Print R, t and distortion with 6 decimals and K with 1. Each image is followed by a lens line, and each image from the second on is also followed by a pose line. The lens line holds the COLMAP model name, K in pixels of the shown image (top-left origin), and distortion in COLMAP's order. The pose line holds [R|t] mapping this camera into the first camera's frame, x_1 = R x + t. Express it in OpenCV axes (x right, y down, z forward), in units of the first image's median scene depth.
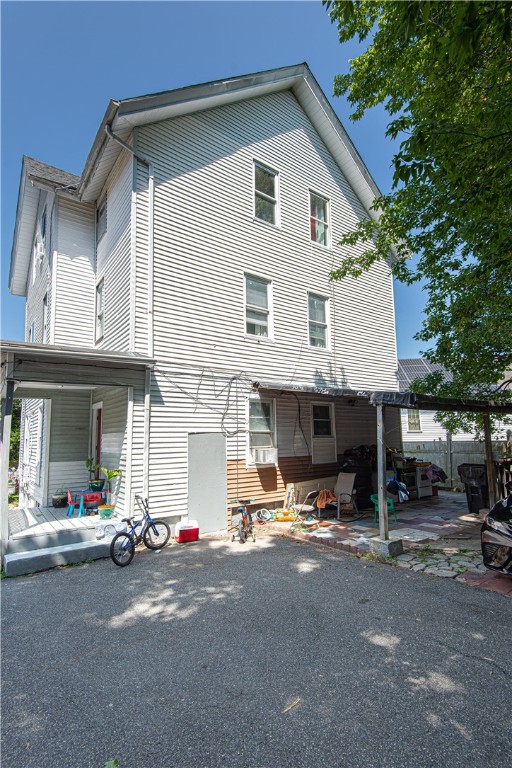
lens RADIAL K [[359.9, 0, 256.0], [0, 359.9, 398.6], [0, 0, 1]] dist [0.030346, -0.028128]
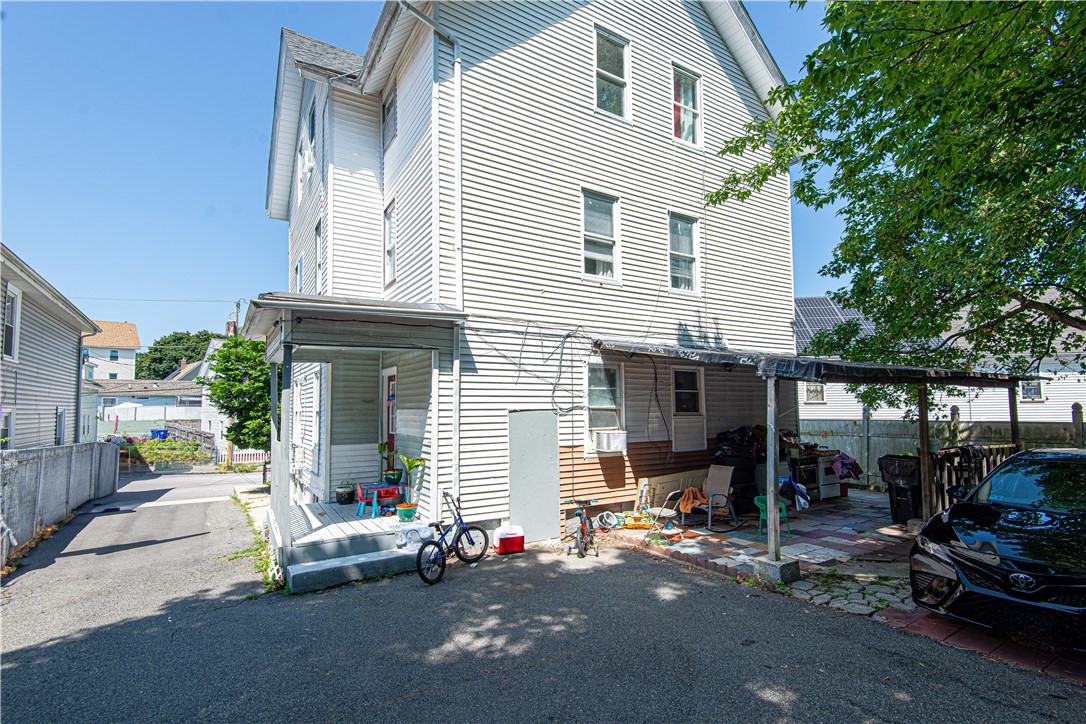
lens RADIAL K [[509.0, 0, 547.7], [0, 509.0, 363.1], [0, 0, 1]] dist [0.030346, -0.028128]
pose [[0.998017, 0.008243, -0.062403, -0.038992], [-0.005542, 0.999045, 0.043342, -0.047546], [0.062701, -0.042910, 0.997109, -0.050418]]
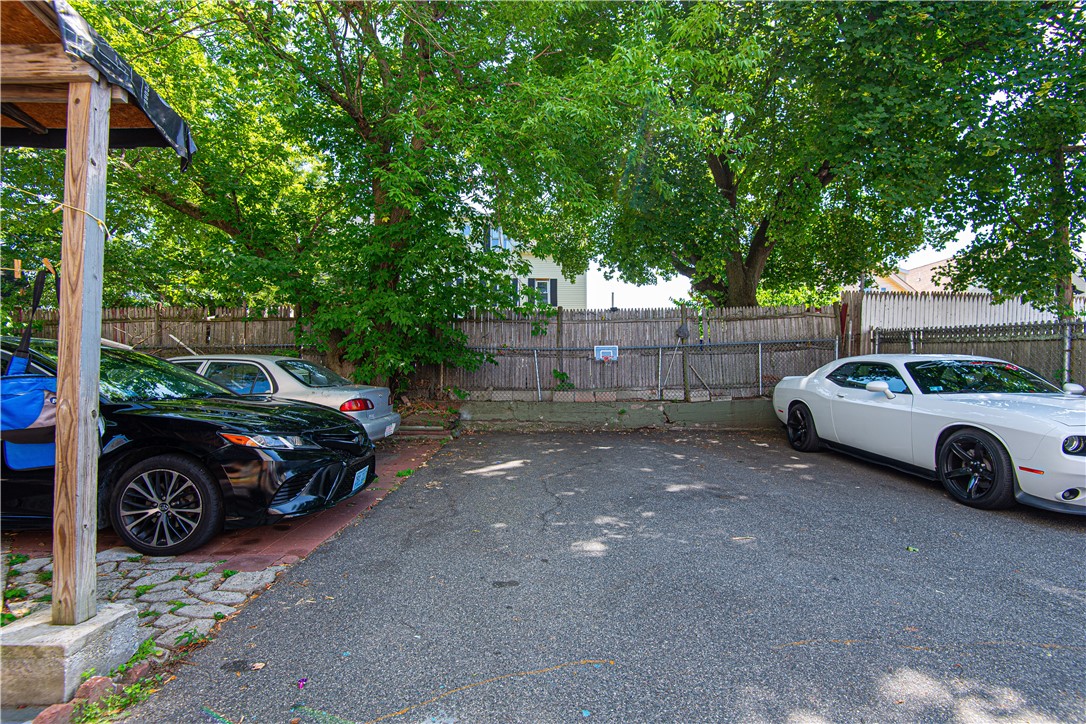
lens RADIAL K [[509.0, 0, 547.7], [0, 509.0, 363.1], [0, 0, 1]] dist [0.030346, -0.028128]
pose [[-0.818276, 0.041214, 0.573346, -0.121056], [-0.053095, 0.987743, -0.146779, 0.218089], [-0.572368, -0.150548, -0.806059, 1.014053]]
